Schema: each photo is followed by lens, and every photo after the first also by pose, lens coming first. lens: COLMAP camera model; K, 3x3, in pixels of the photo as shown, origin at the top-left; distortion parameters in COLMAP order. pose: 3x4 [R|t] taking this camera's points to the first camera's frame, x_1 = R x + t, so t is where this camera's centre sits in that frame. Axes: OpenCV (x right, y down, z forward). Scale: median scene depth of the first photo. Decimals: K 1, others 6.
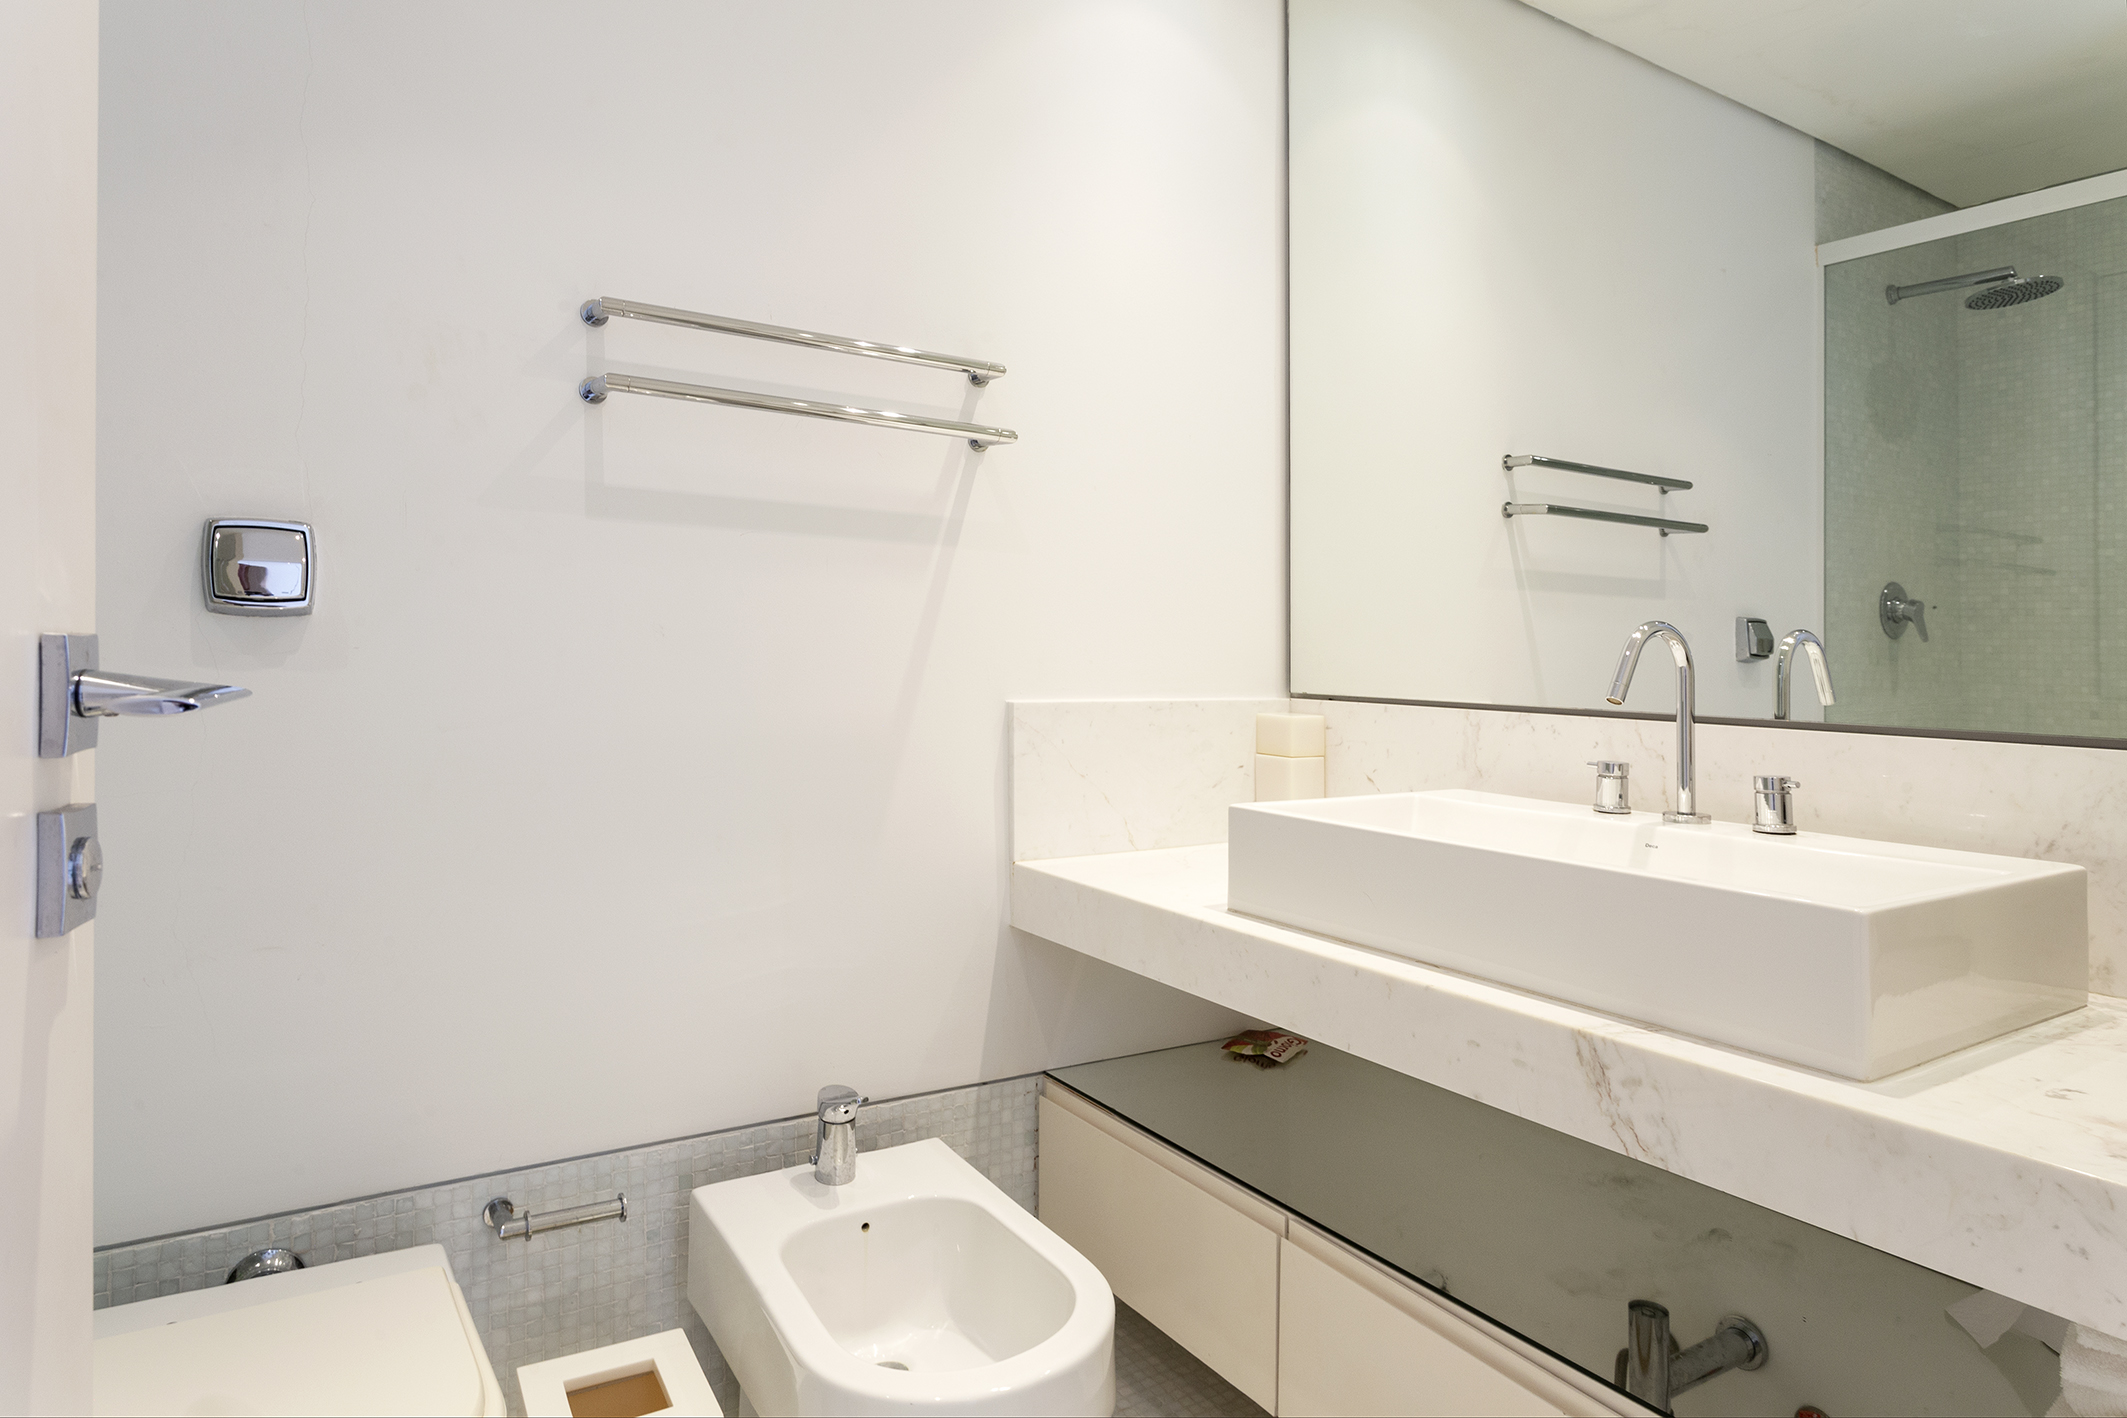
lens RADIAL K [[1257.3, 0, 1063.0], [0, 1257.3, 657.9], [0, 0, 1]] dist [-0.003265, -0.001225]
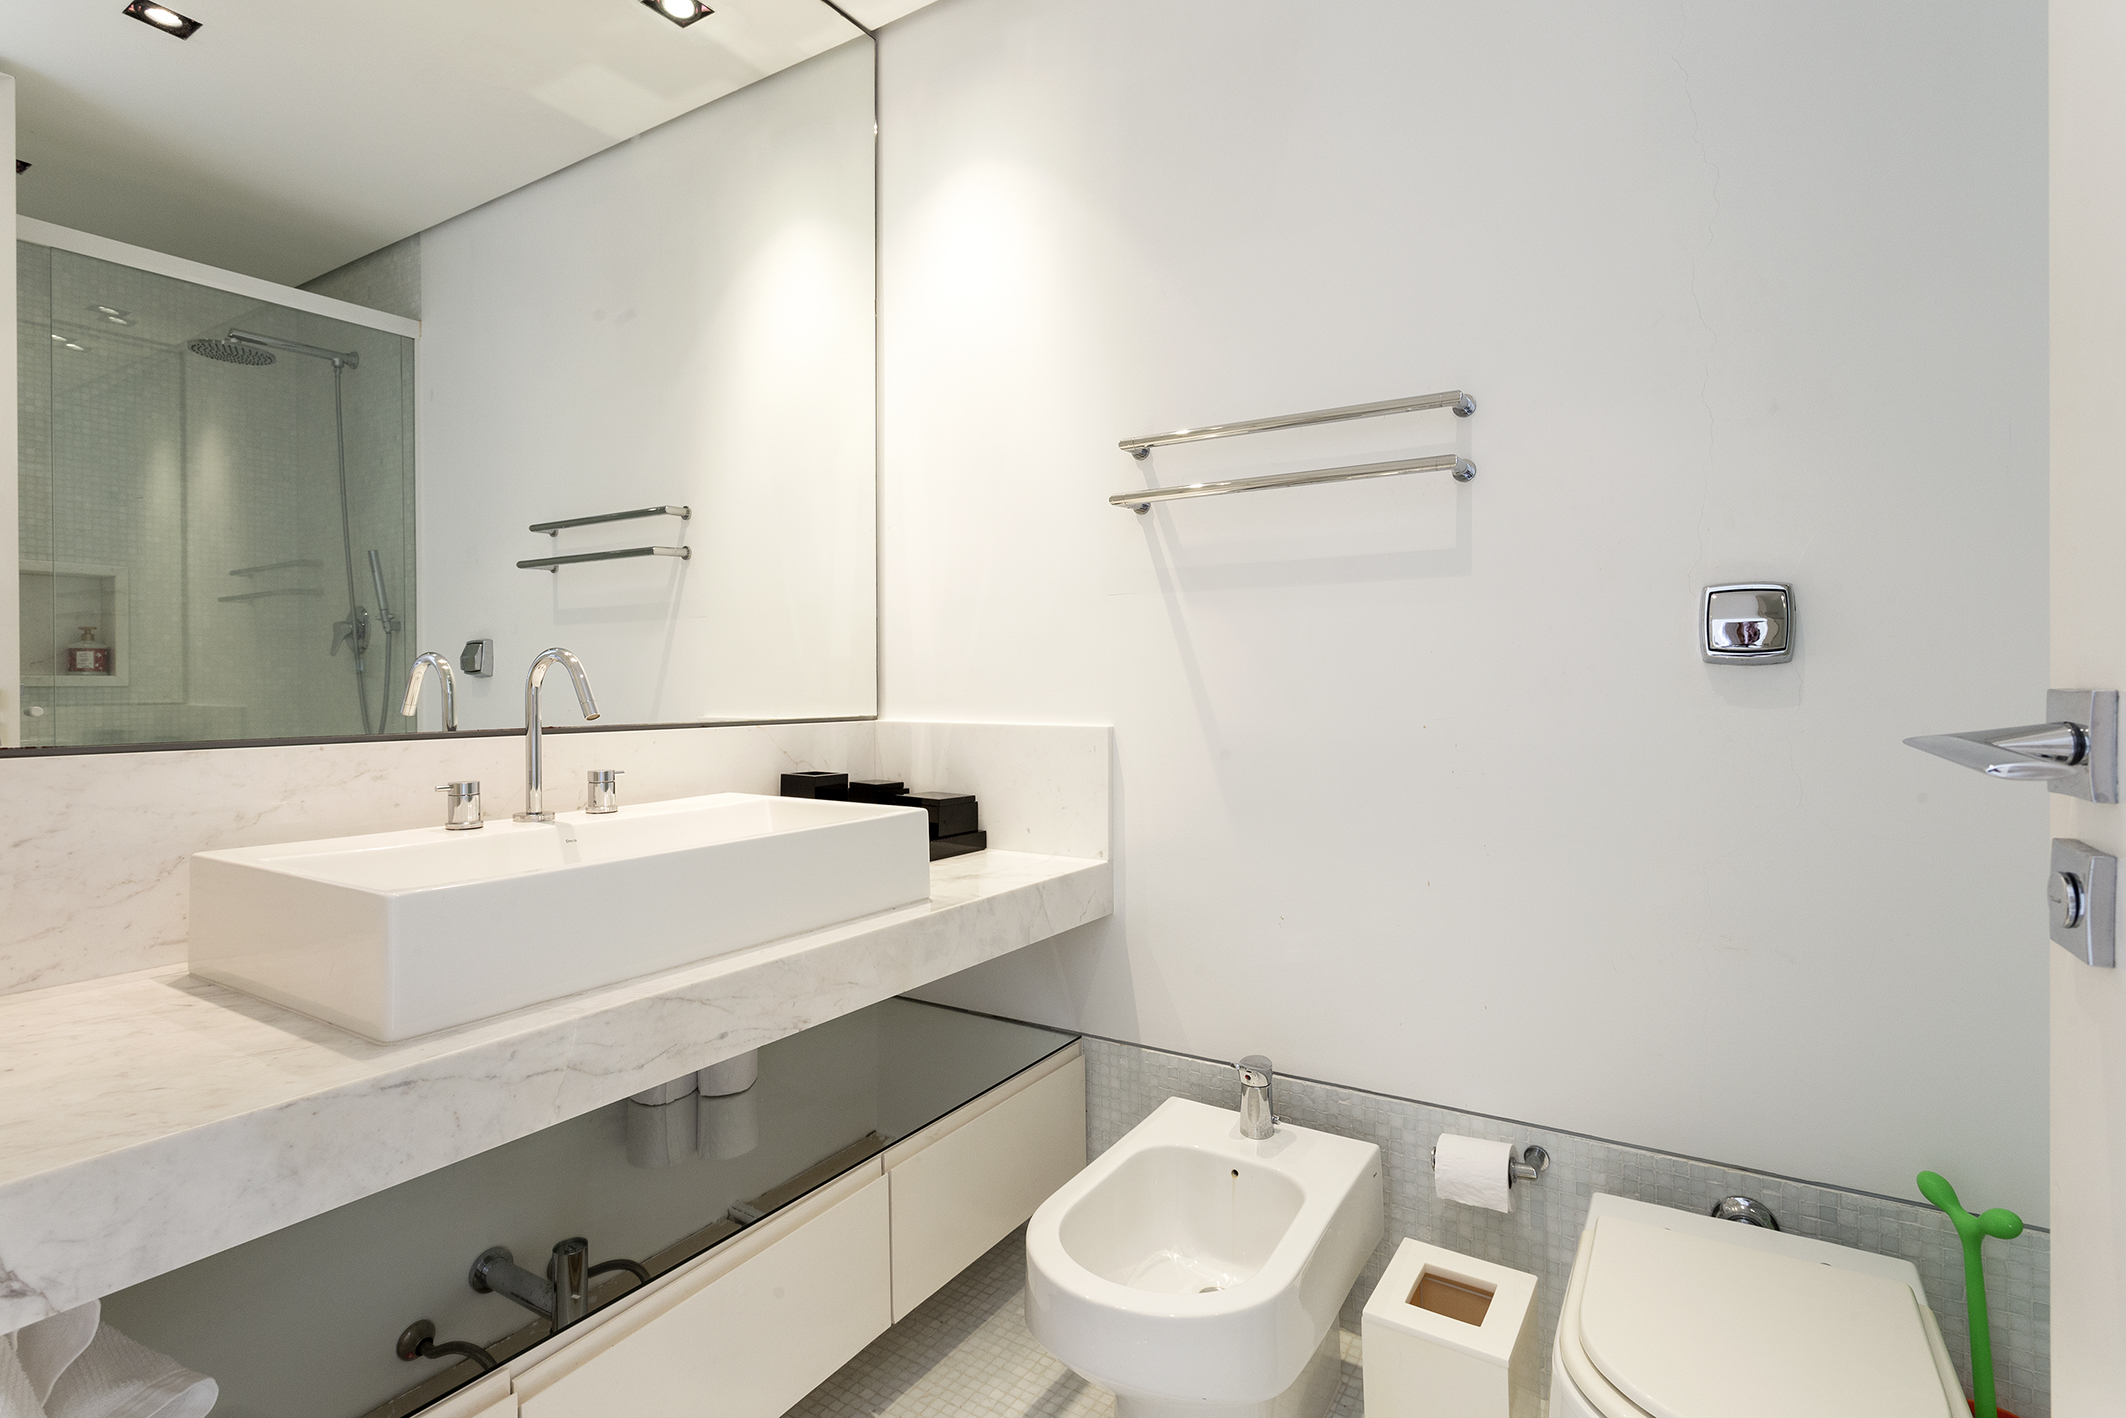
lens RADIAL K [[1033.6, 0, 1061.9], [0, 1033.6, 664.4], [0, 0, 1]] dist [0.001299, 0.000462]
pose [[0.414941, -0.040351, -0.908953, 0.965707], [0.013228, 0.999178, -0.038318, 0.019351], [0.909752, 0.003876, 0.415134, 0.648302]]
